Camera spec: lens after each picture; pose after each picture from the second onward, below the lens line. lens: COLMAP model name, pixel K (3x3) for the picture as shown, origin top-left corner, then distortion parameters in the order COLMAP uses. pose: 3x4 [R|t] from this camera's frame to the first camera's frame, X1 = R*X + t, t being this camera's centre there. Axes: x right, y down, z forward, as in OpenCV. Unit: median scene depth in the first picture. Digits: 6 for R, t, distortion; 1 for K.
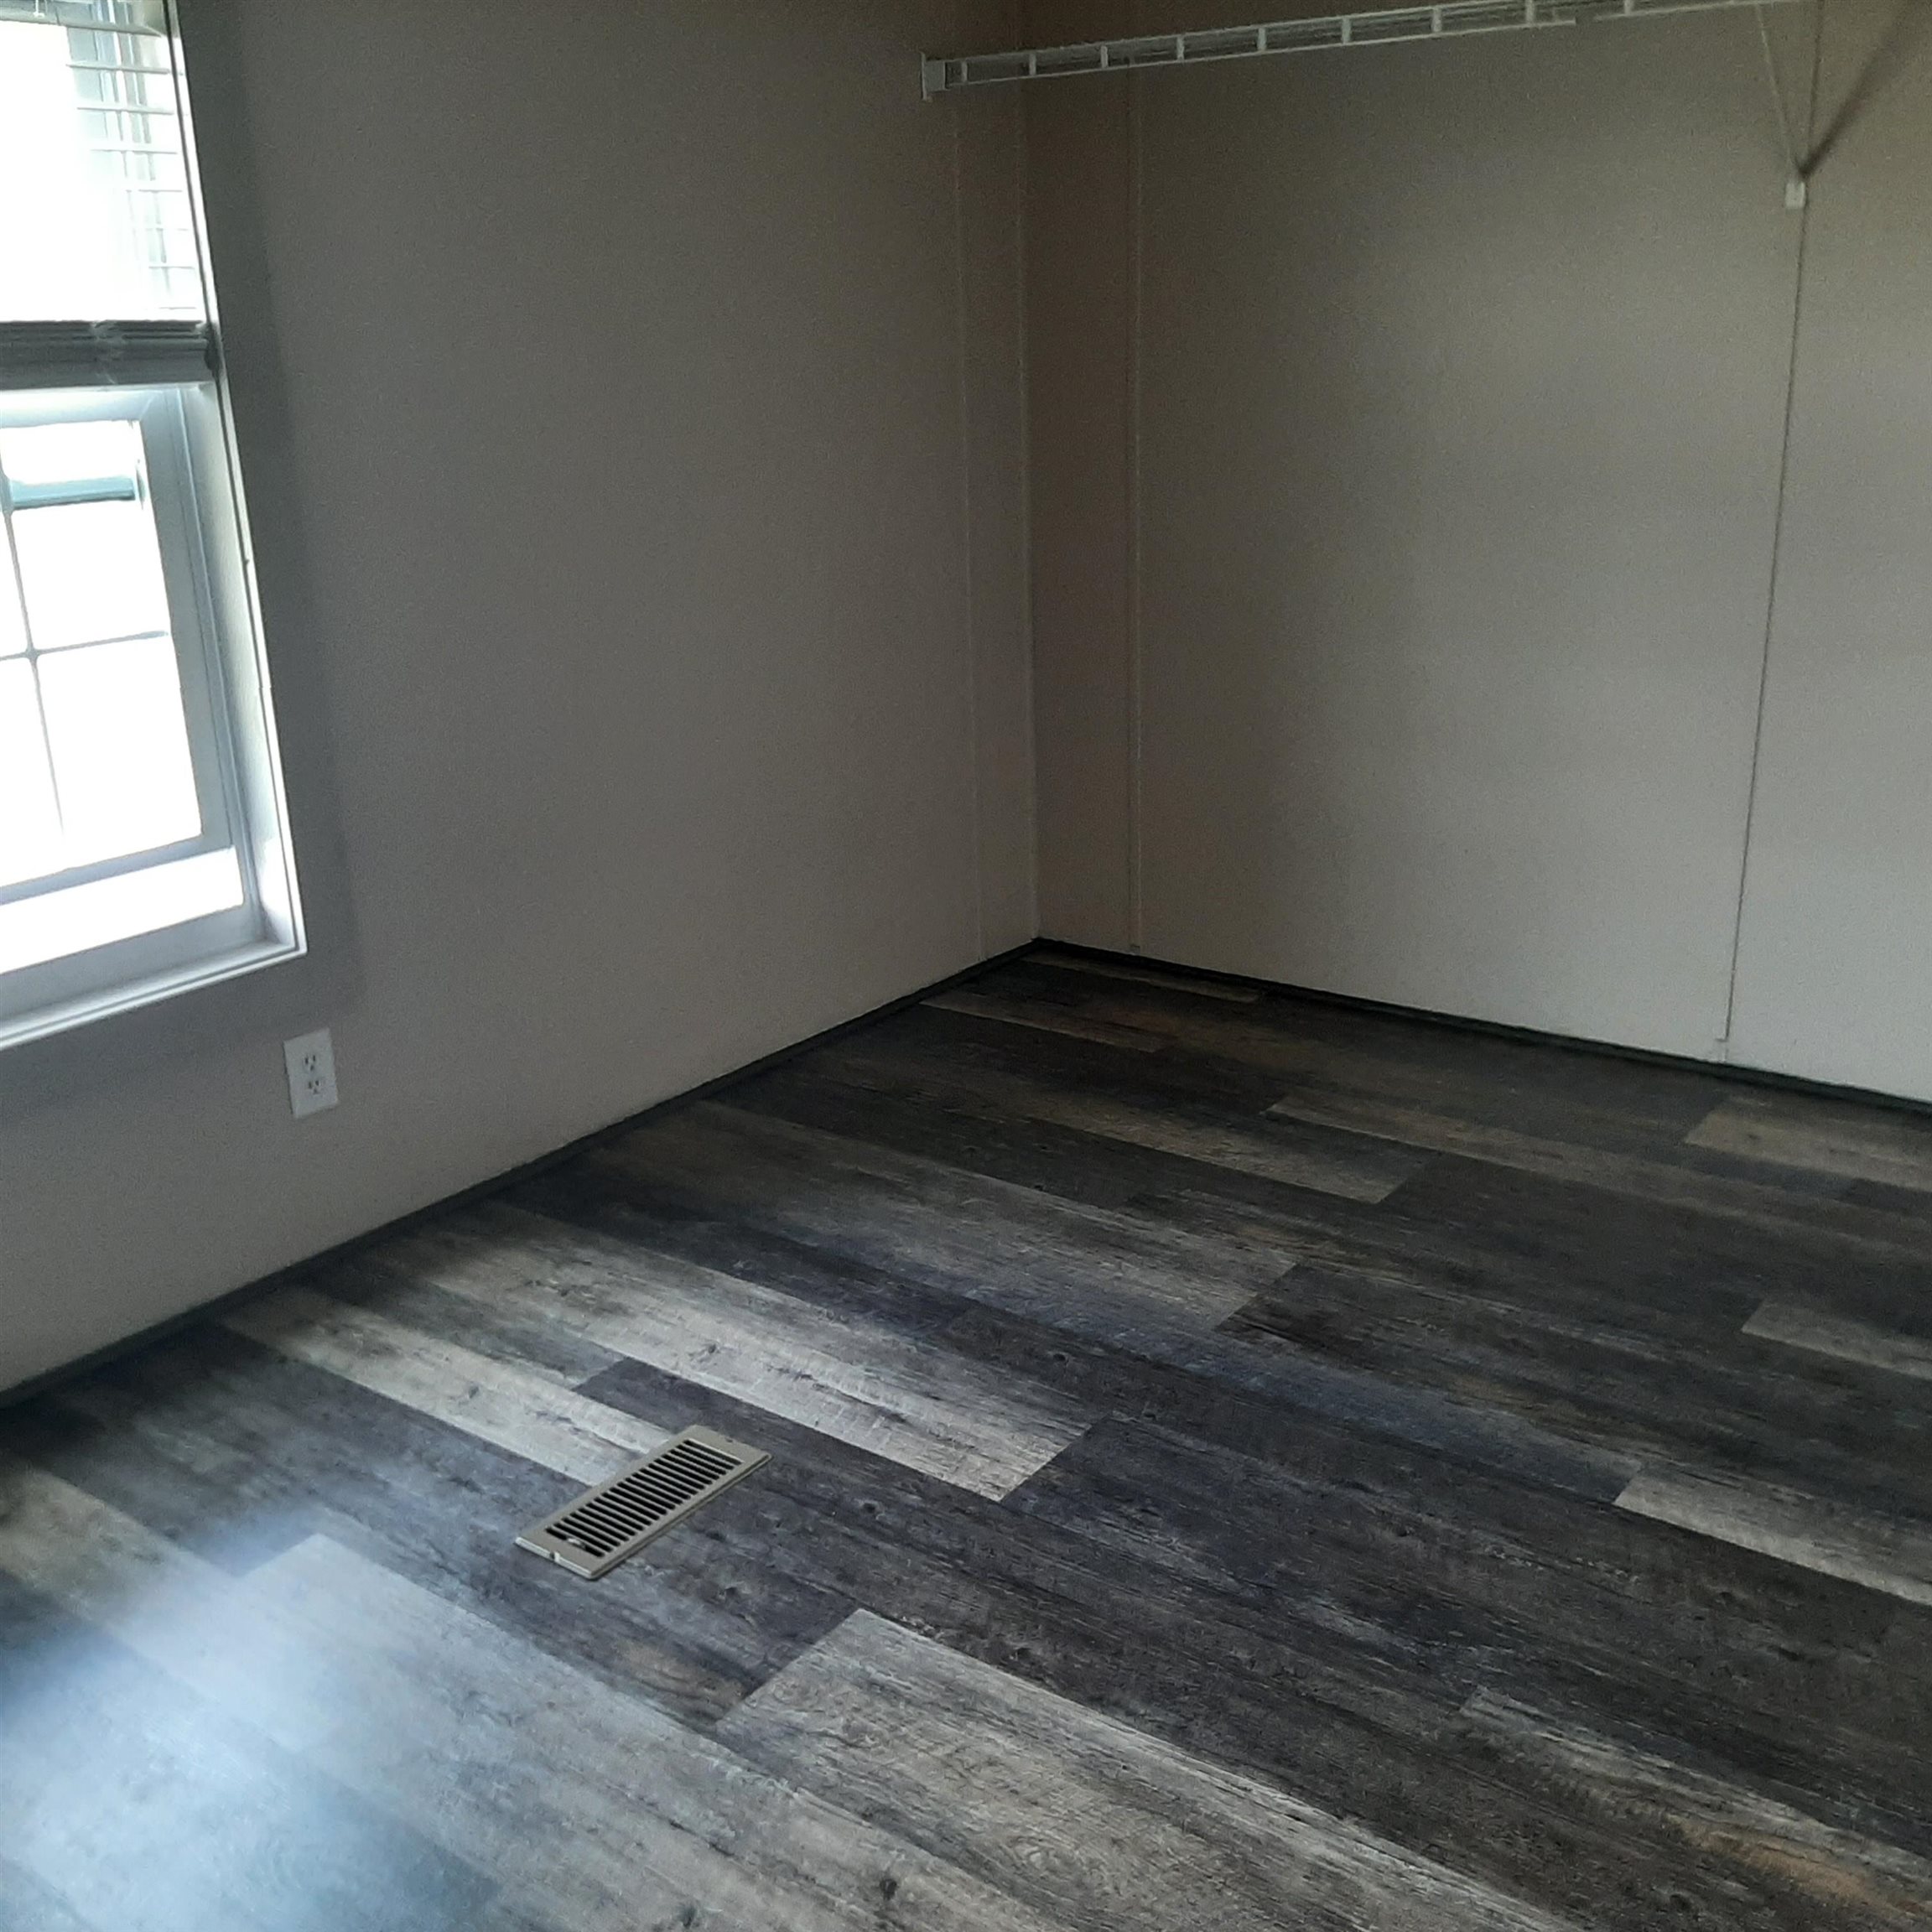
lens RADIAL K [[2013.0, 0, 965.9], [0, 2013.0, 965.9], [0, 0, 1]] dist [-0.018435, 0.000000]
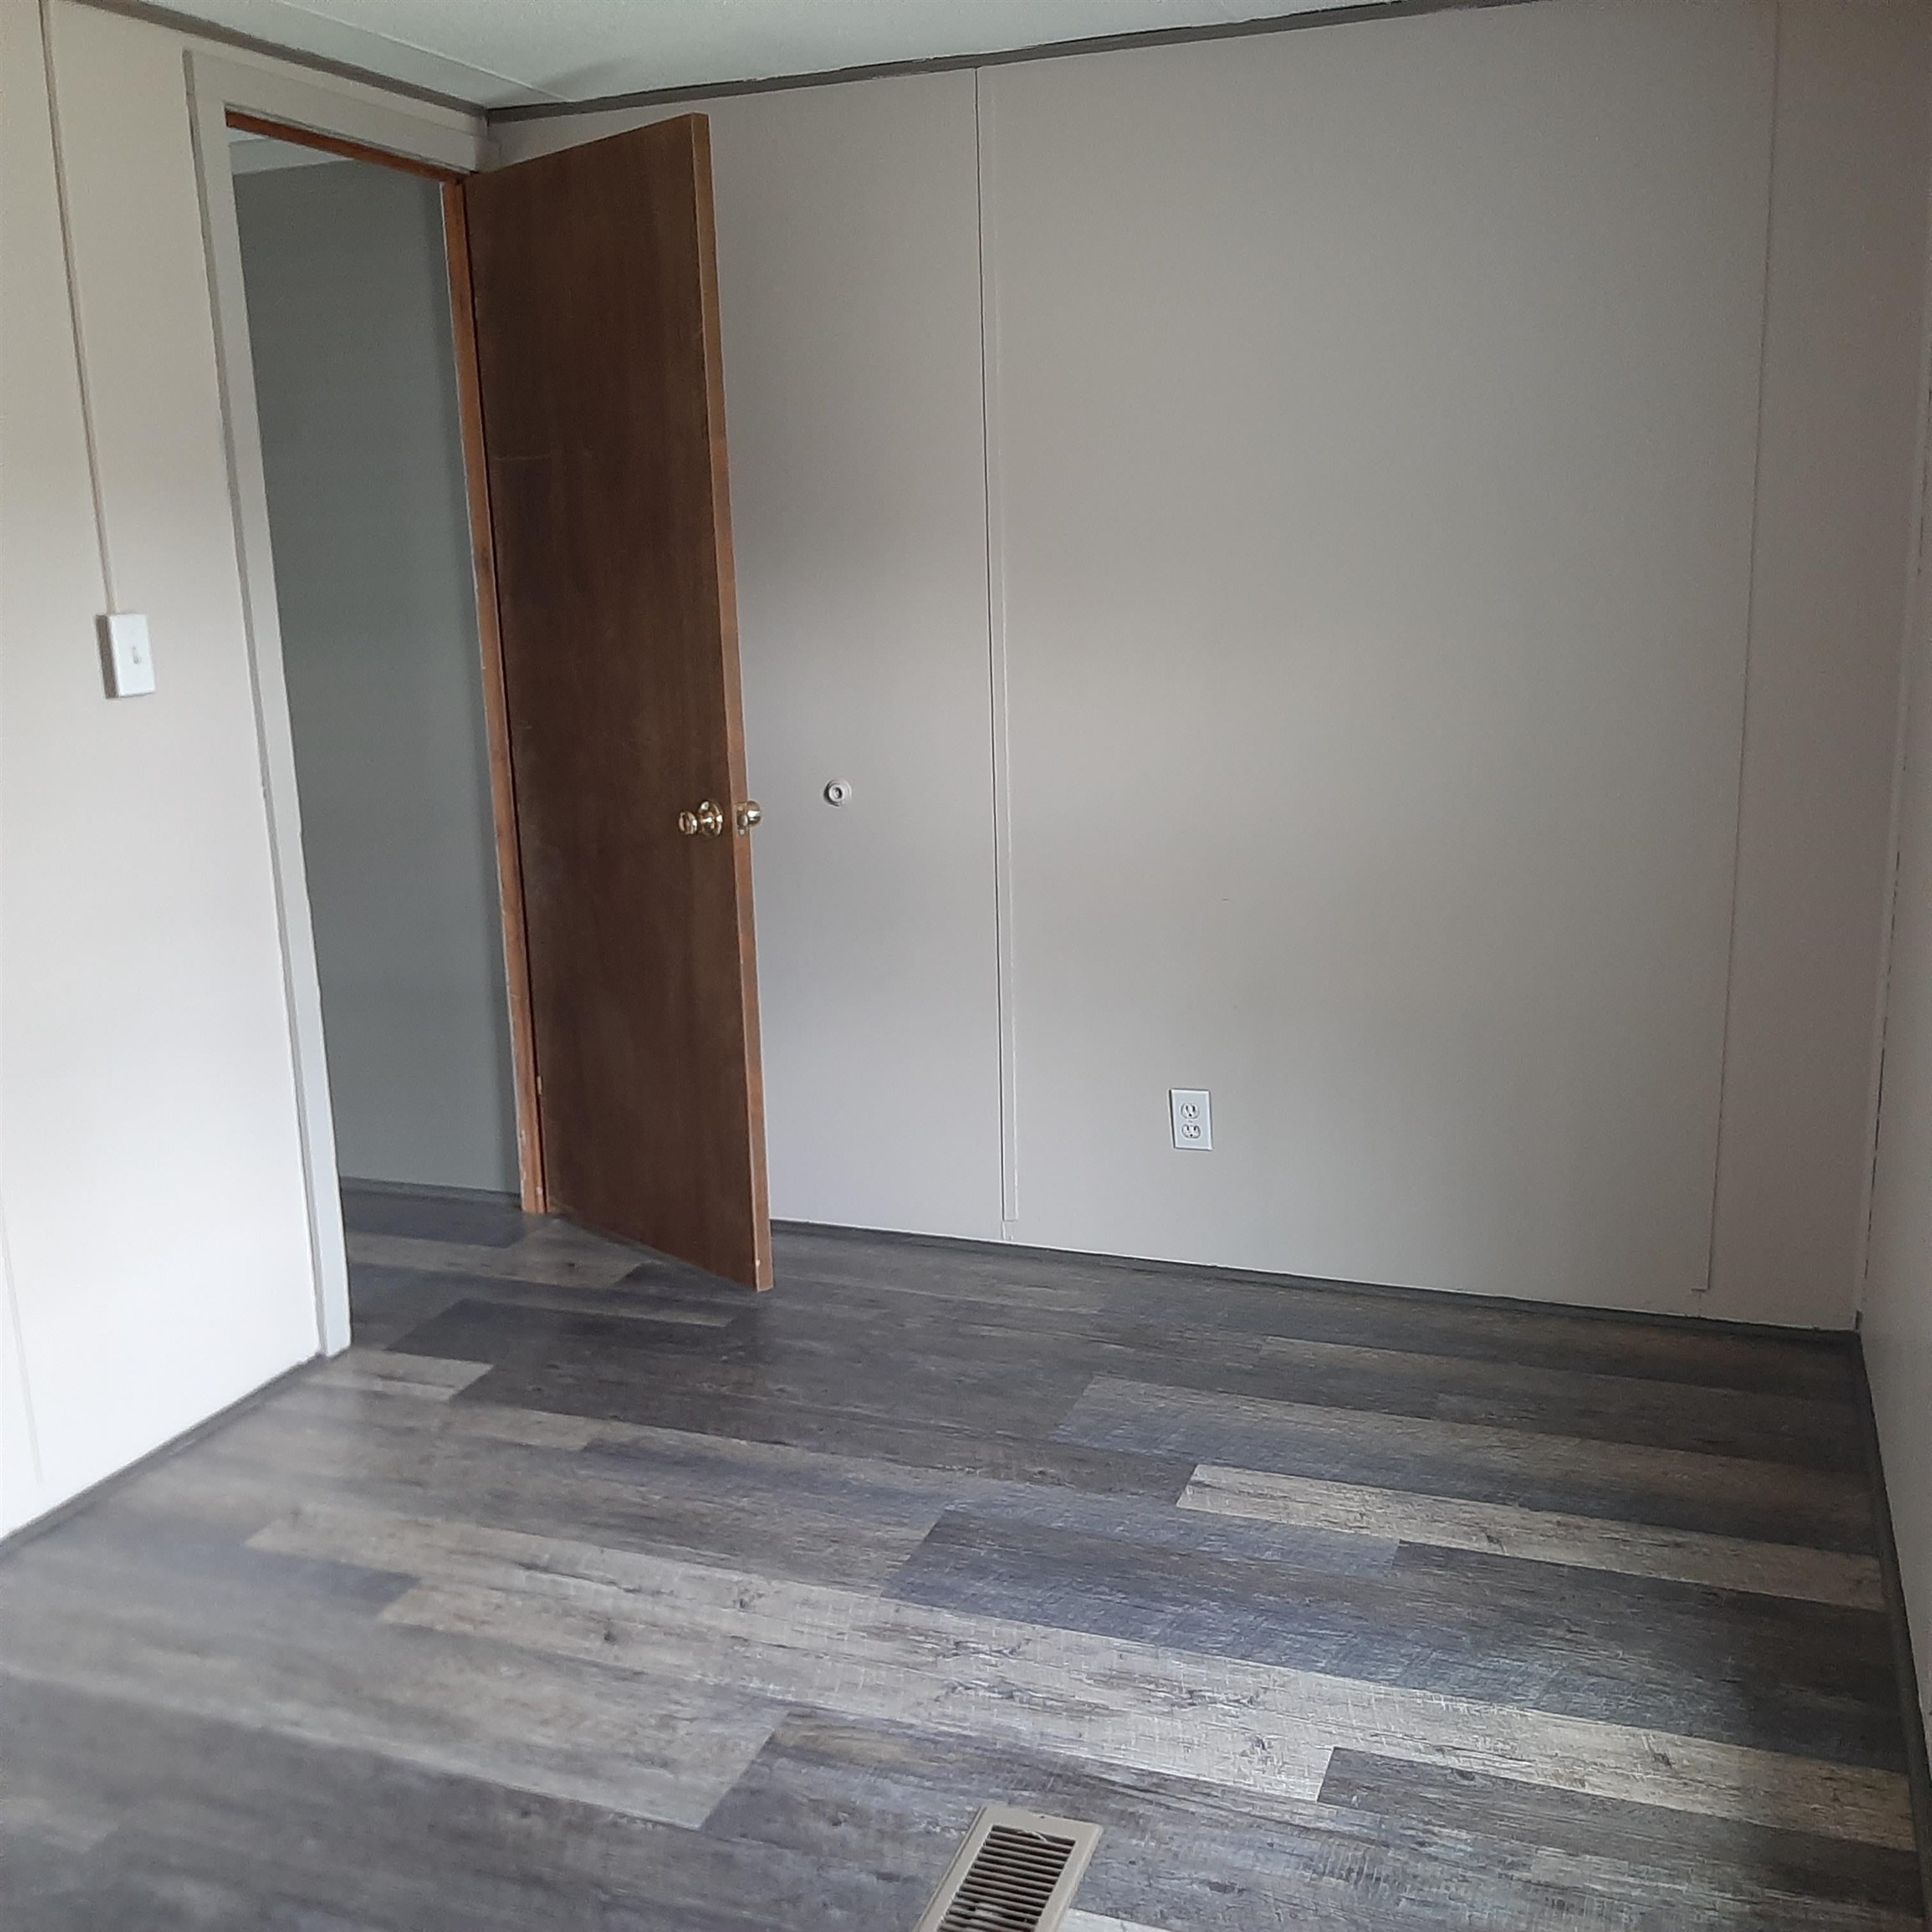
lens RADIAL K [[2013.0, 0, 965.6], [0, 2013.0, 967.9], [0, 0, 1]] dist [-0.018435, 0.000000]
pose [[-0.957707, 0.123337, -0.259973, 0.026973], [-0.024551, 0.865160, 0.500895, -0.580249], [0.286697, 0.486093, -0.825541, 1.754137]]
